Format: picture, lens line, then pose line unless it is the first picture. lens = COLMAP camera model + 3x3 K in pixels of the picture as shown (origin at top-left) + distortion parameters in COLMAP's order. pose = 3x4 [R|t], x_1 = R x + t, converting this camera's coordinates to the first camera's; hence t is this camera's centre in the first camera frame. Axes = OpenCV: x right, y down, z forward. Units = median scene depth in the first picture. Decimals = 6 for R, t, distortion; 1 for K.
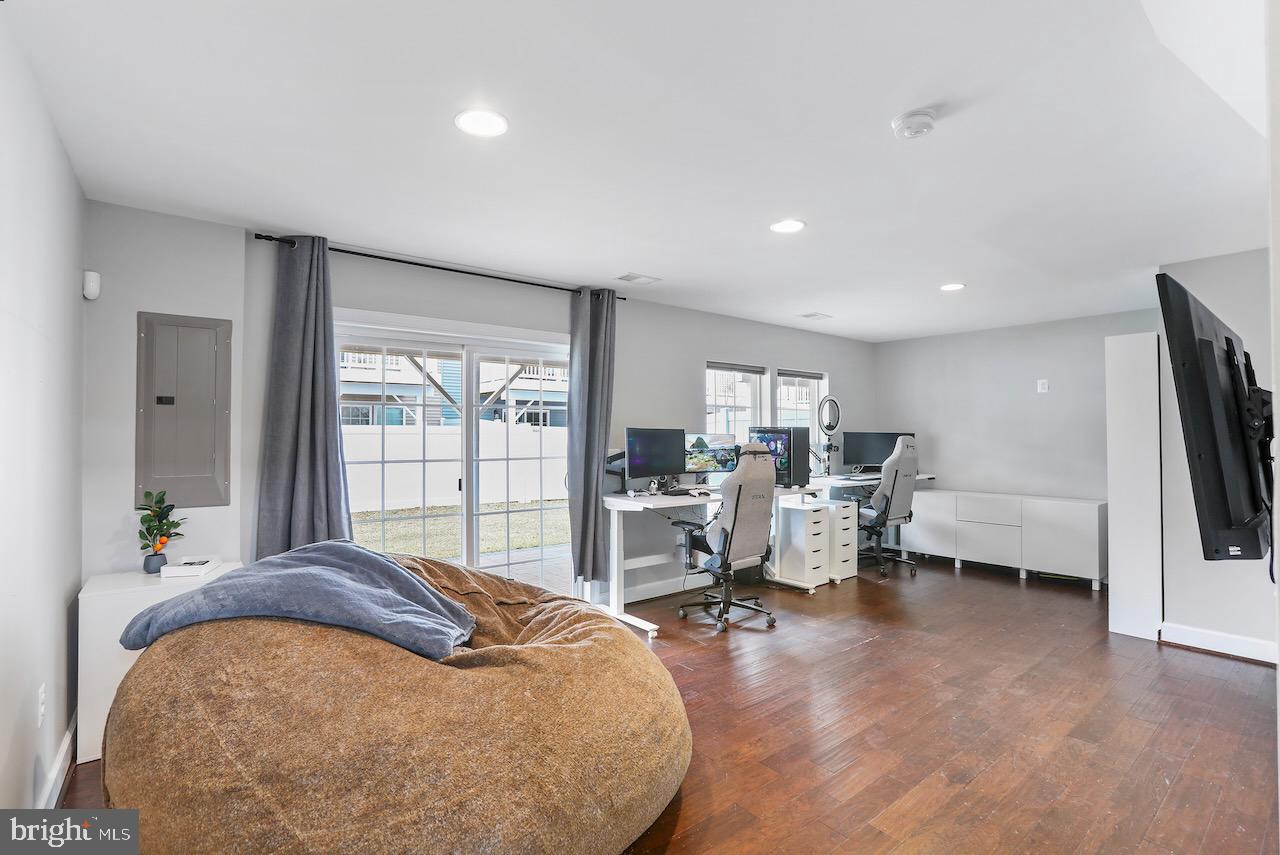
lens RADIAL K [[581.9, 0, 637.9], [0, 581.9, 429.0], [0, 0, 1]] dist [-0.041151, 0.004376]
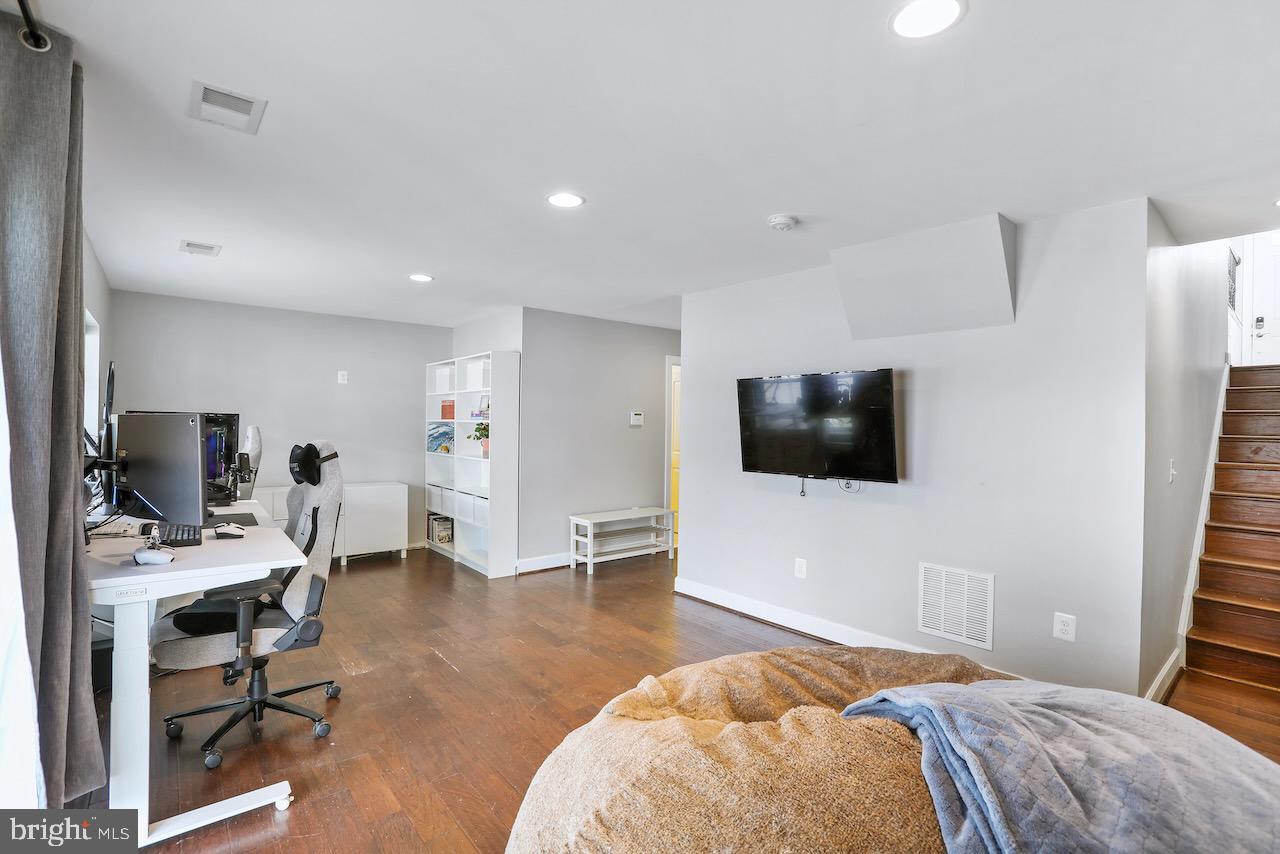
lens RADIAL K [[581.9, 0, 639.2], [0, 581.9, 427.1], [0, 0, 1]] dist [-0.041151, 0.004376]
pose [[-0.028957, -0.001269, 0.999580, -0.491036], [-0.034461, 0.999406, 0.000270, -0.004837], [-0.998986, -0.034438, -0.028983, 0.671198]]
